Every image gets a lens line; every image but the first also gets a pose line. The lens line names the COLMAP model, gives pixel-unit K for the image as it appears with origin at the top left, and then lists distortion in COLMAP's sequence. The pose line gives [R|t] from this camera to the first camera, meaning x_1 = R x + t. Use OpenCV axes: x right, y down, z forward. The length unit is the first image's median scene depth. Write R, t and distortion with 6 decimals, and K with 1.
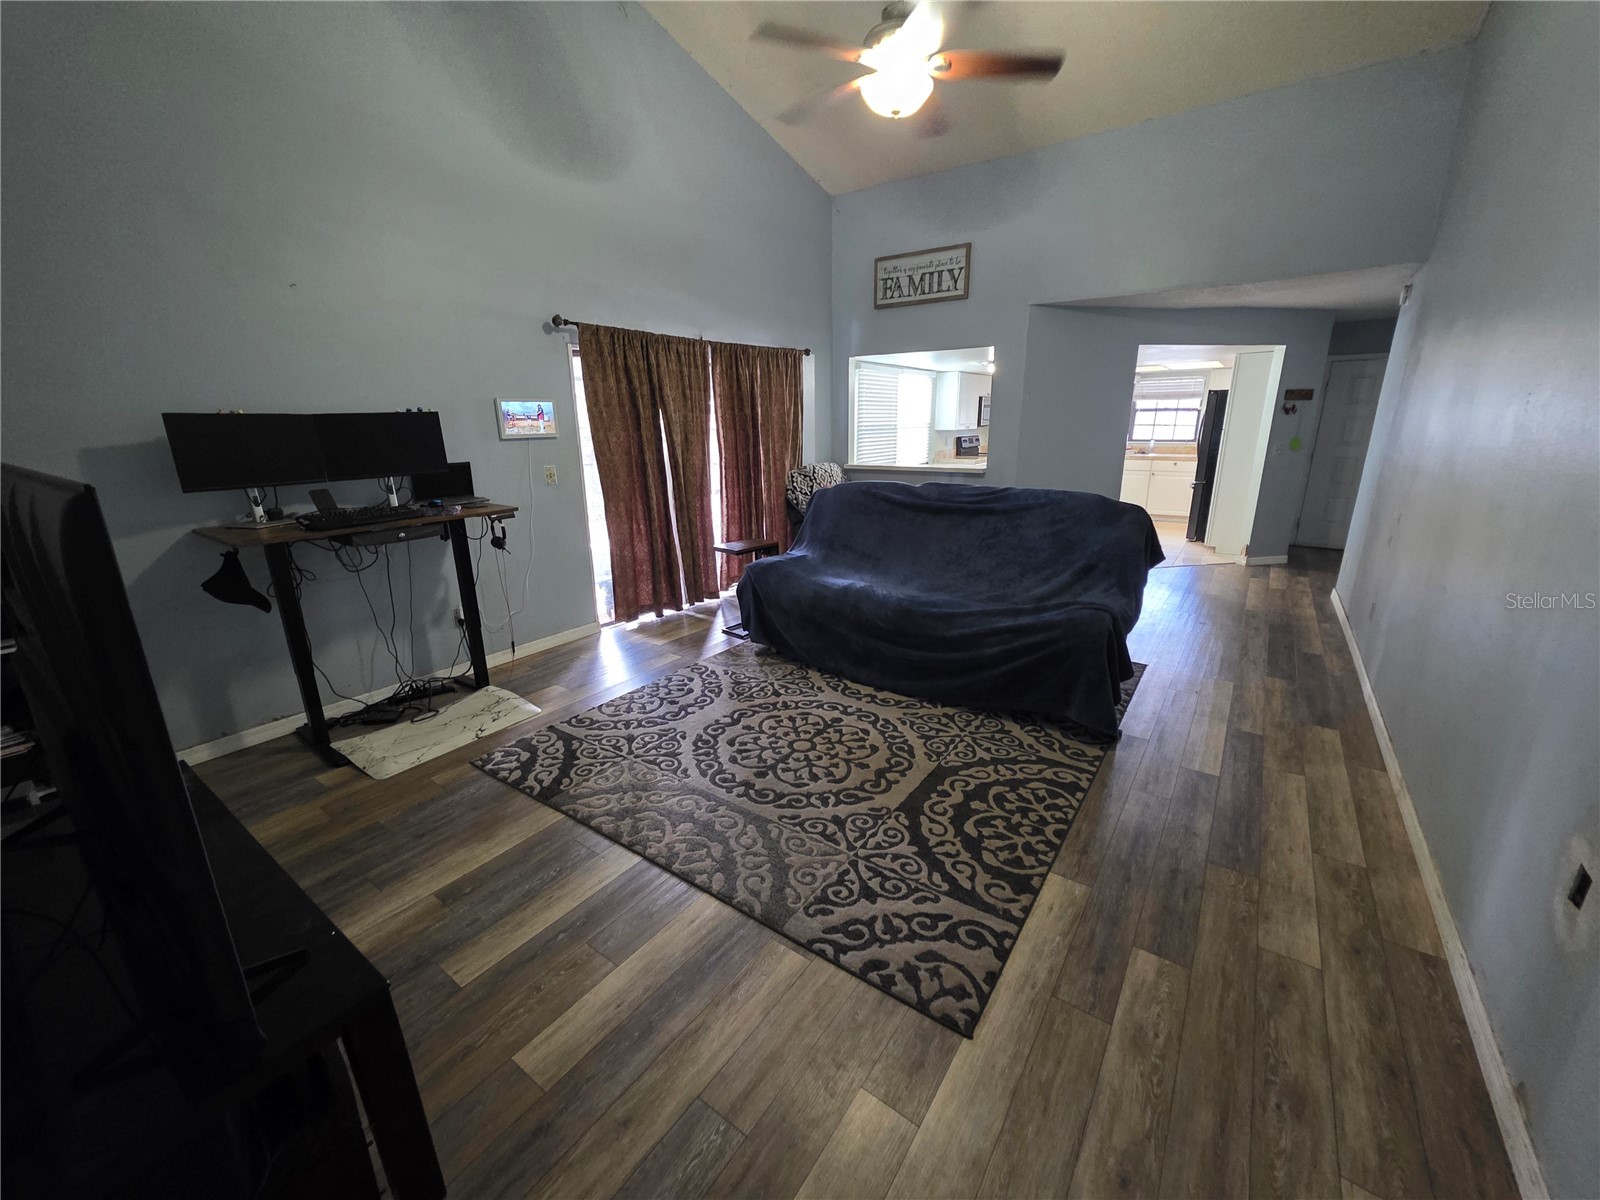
lens RADIAL K [[638.7, 0, 803.5], [0, 638.7, 602.7], [0, 0, 1]] dist [0.004041, -0.000386]
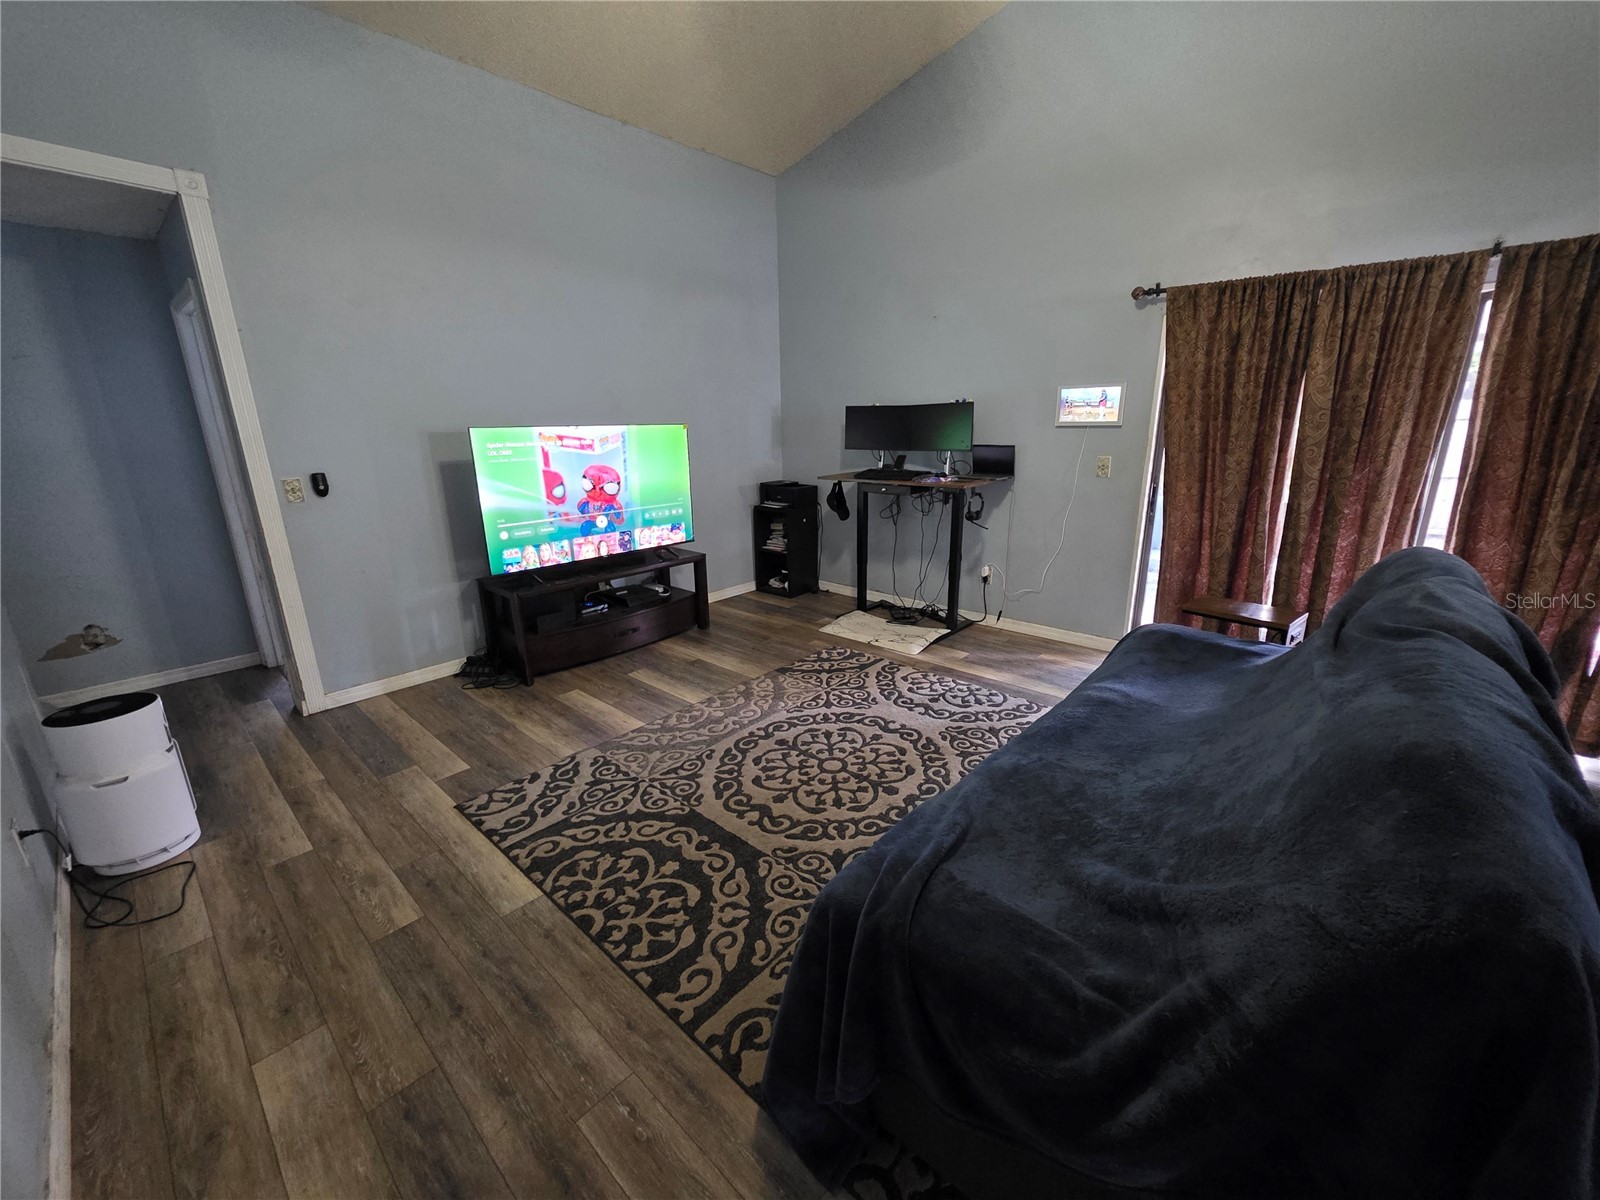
lens RADIAL K [[638.7, 0, 804.3], [0, 638.7, 592.9], [0, 0, 1]] dist [0.004041, -0.000386]
pose [[-0.118944, 0.275661, -0.953867, 0.881823], [-0.264722, 0.917109, 0.298049, -0.289642], [0.956961, 0.287960, -0.036112, 1.008045]]
